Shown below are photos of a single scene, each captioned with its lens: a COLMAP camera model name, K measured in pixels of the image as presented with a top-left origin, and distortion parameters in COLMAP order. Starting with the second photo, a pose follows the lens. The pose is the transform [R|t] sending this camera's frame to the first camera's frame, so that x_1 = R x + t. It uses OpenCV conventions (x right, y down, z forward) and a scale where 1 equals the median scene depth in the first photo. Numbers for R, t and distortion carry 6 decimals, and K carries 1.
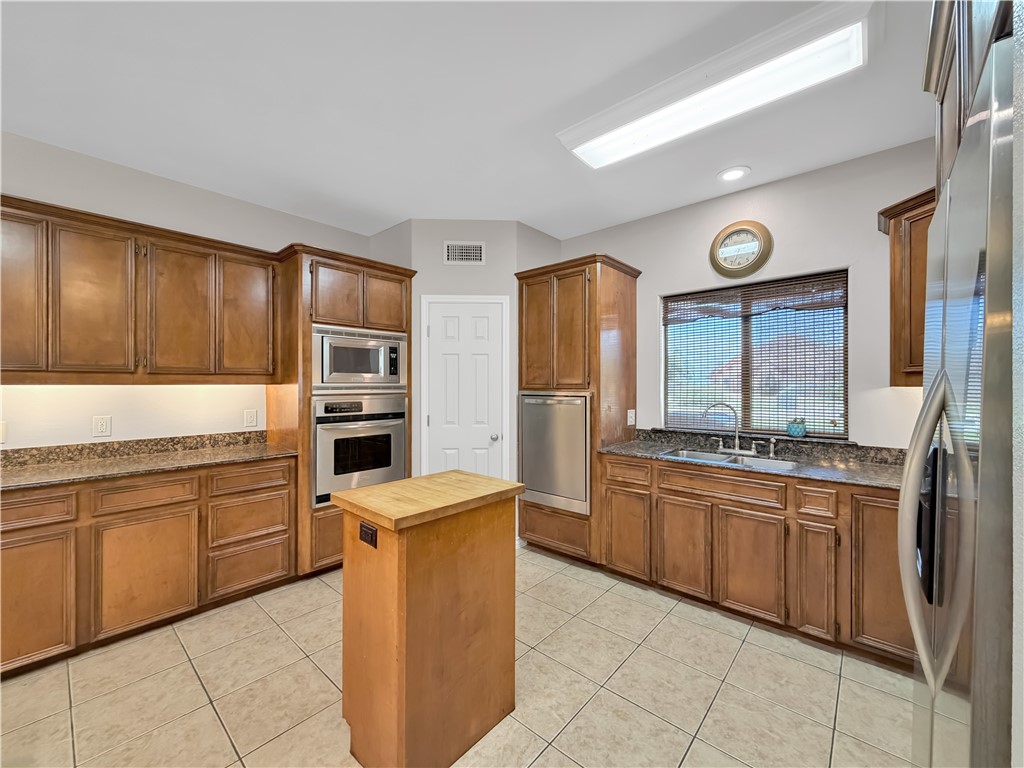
lens RADIAL K [[413.0, 0, 514.2], [0, 413.0, 385.9], [0, 0, 1]] dist [-0.001800, -0.000395]
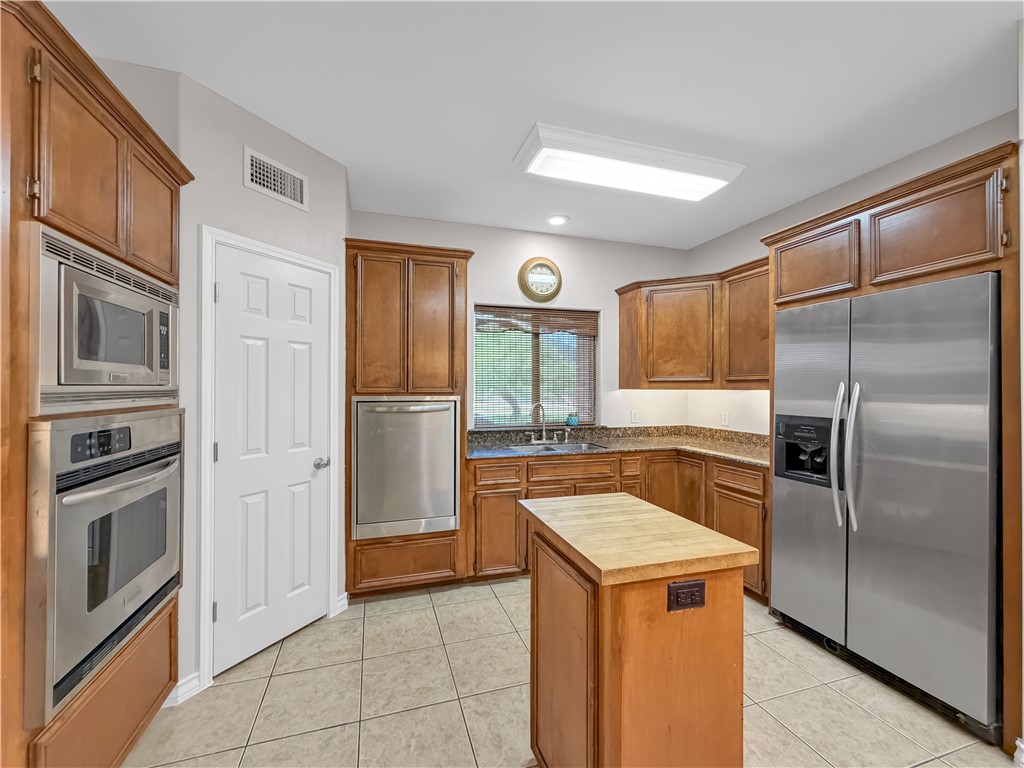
lens RADIAL K [[413.0, 0, 502.8], [0, 413.0, 386.0], [0, 0, 1]] dist [-0.001800, -0.000395]
pose [[0.523919, 0.002694, 0.851764, -0.580222], [-0.000091, 0.999995, -0.003107, -0.004879], [-0.851768, 0.001551, 0.523917, 0.450645]]
